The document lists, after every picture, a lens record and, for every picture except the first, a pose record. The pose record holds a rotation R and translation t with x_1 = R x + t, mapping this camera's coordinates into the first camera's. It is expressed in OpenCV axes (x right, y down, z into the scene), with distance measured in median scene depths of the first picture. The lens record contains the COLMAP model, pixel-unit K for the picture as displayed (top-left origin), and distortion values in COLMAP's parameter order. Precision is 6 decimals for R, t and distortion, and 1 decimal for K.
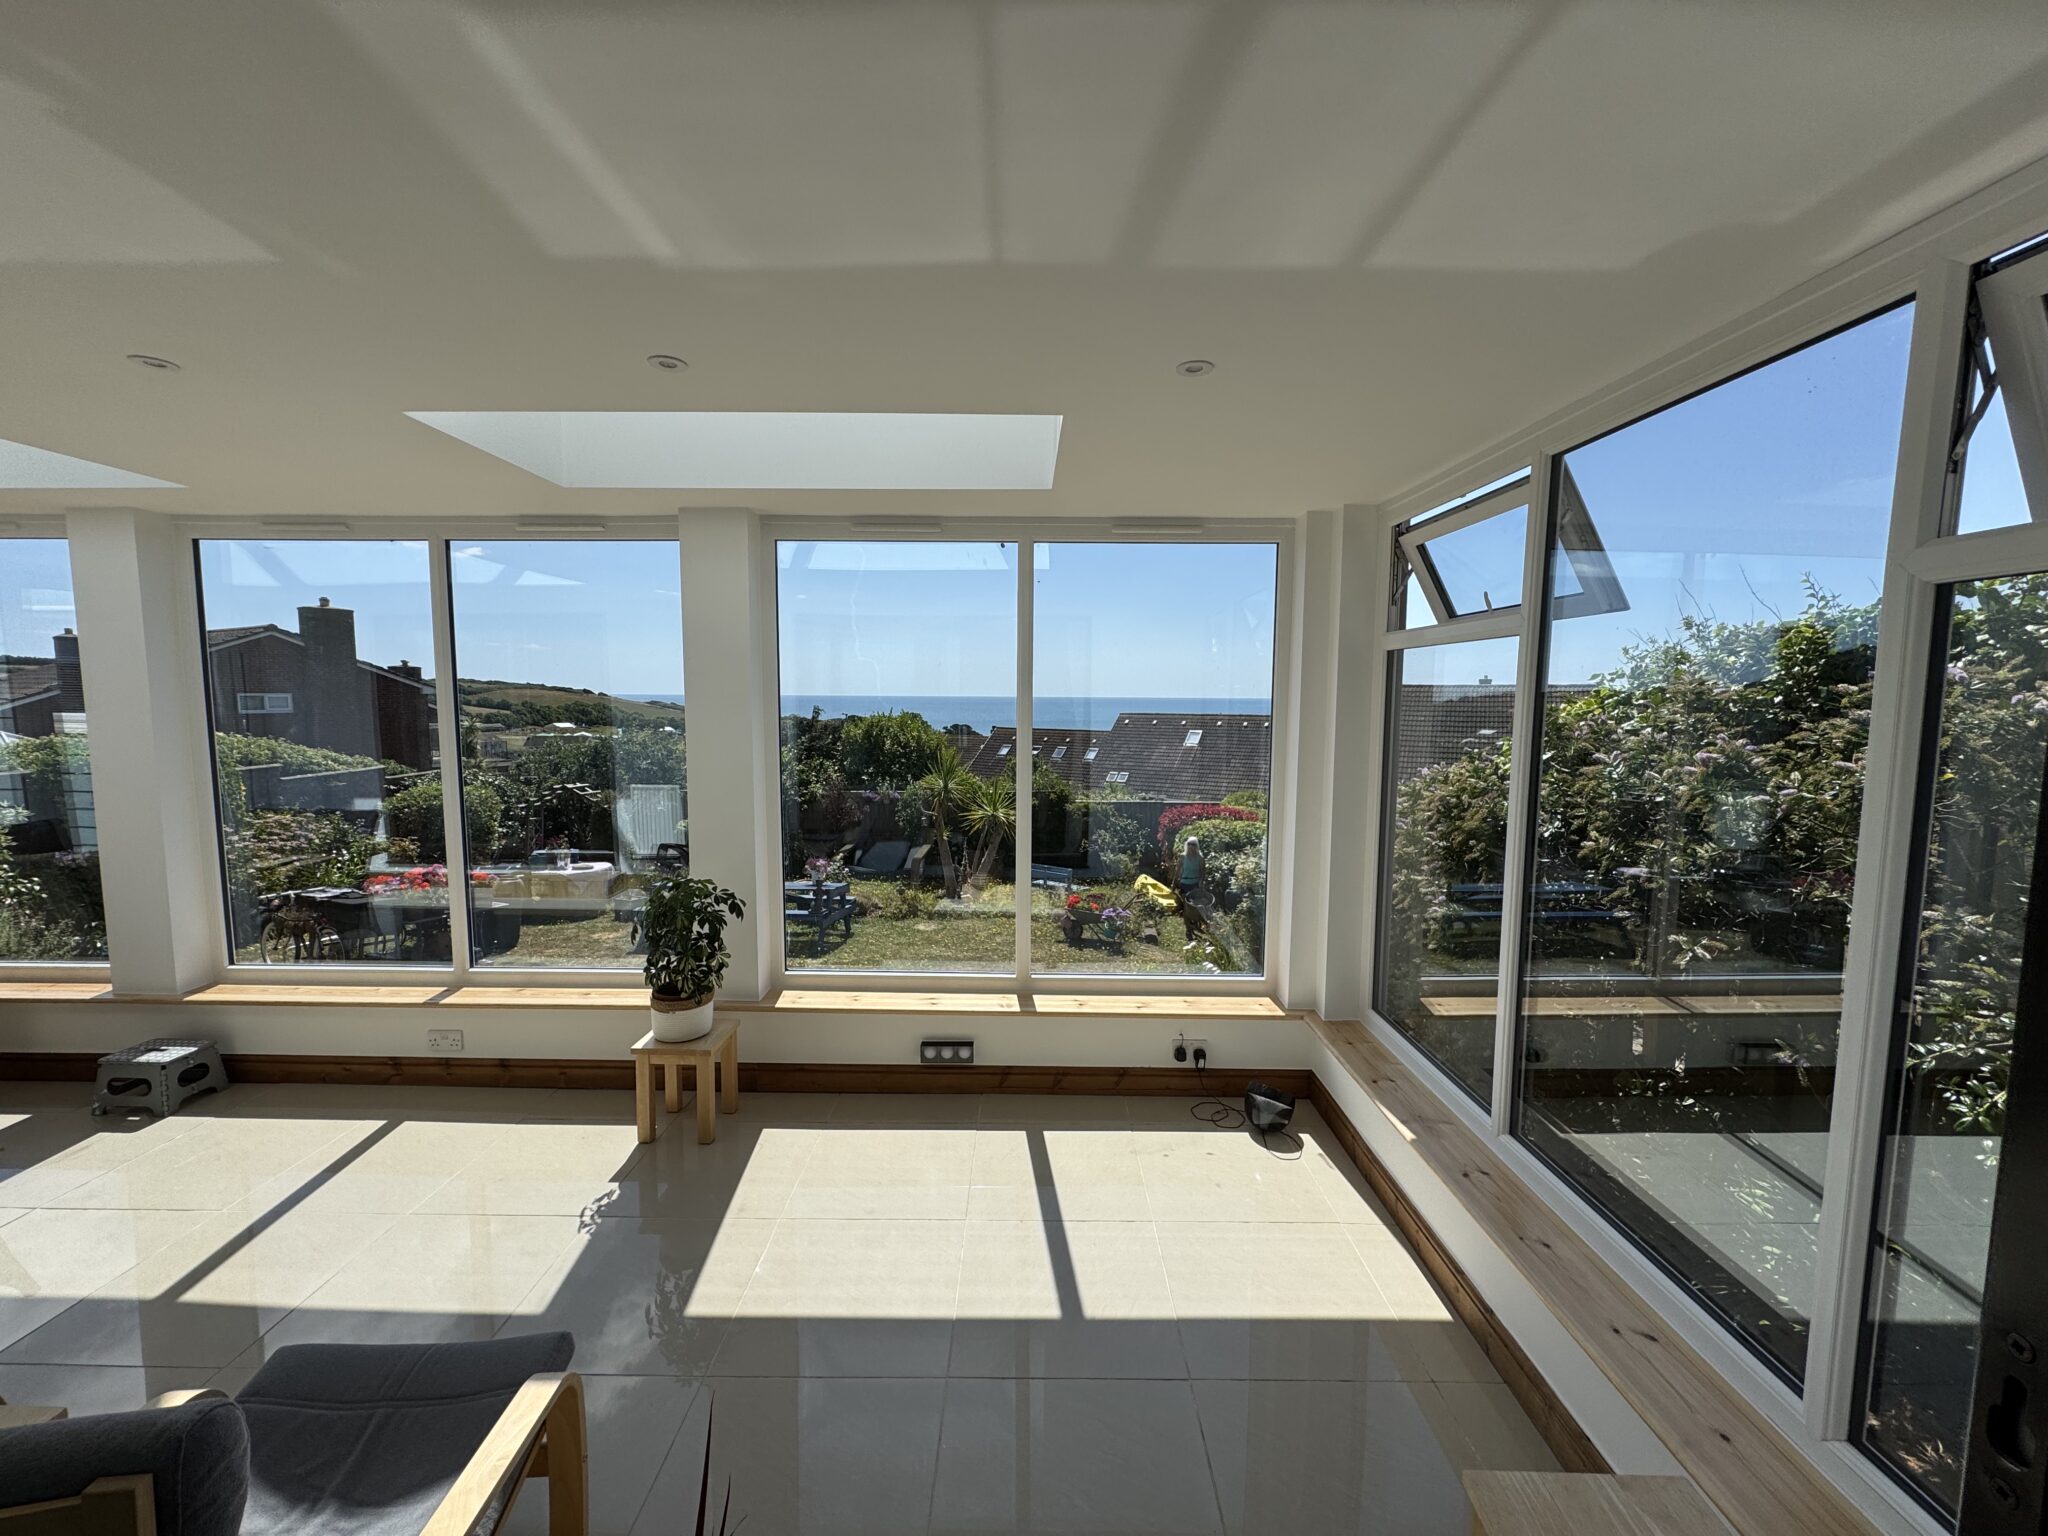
lens RADIAL K [[815.0, 0, 1025.3], [0, 815.0, 768.8], [0, 0, 1]] dist [-0.000705, 0.000294]
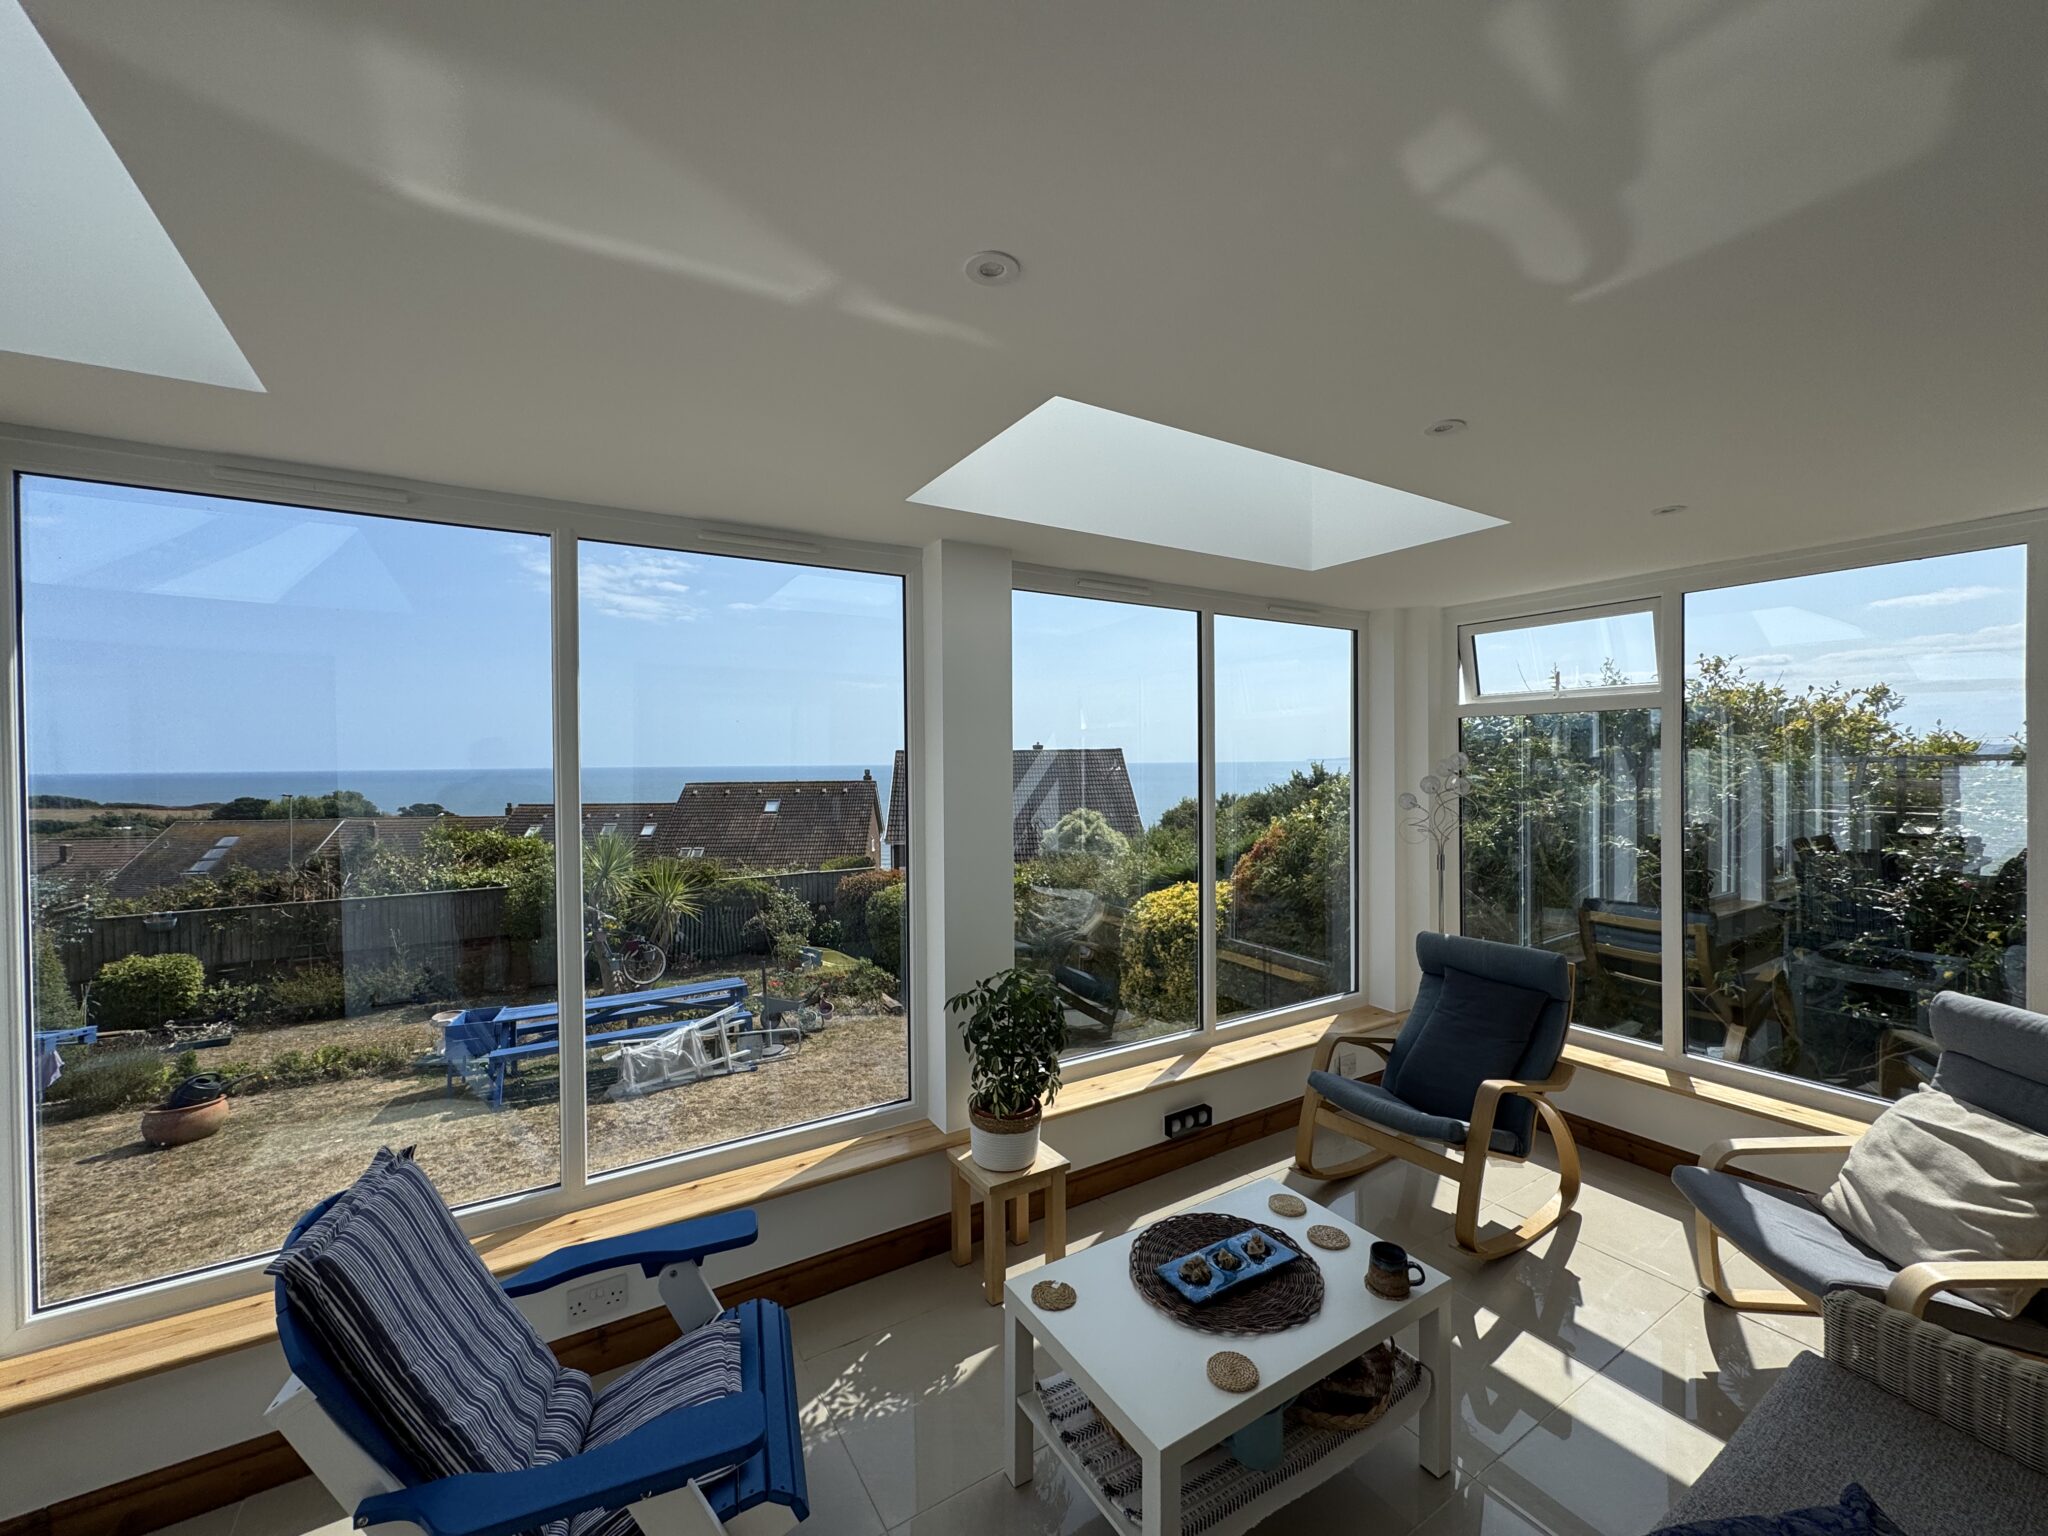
lens RADIAL K [[815.0, 0, 1025.3], [0, 815.0, 768.8], [0, 0, 1]] dist [-0.000705, 0.000294]
pose [[0.845298, -0.019142, 0.533953, -0.165021], [0.062978, 0.995961, -0.063996, -0.004805], [-0.530571, 0.087723, 0.843089, 0.052095]]
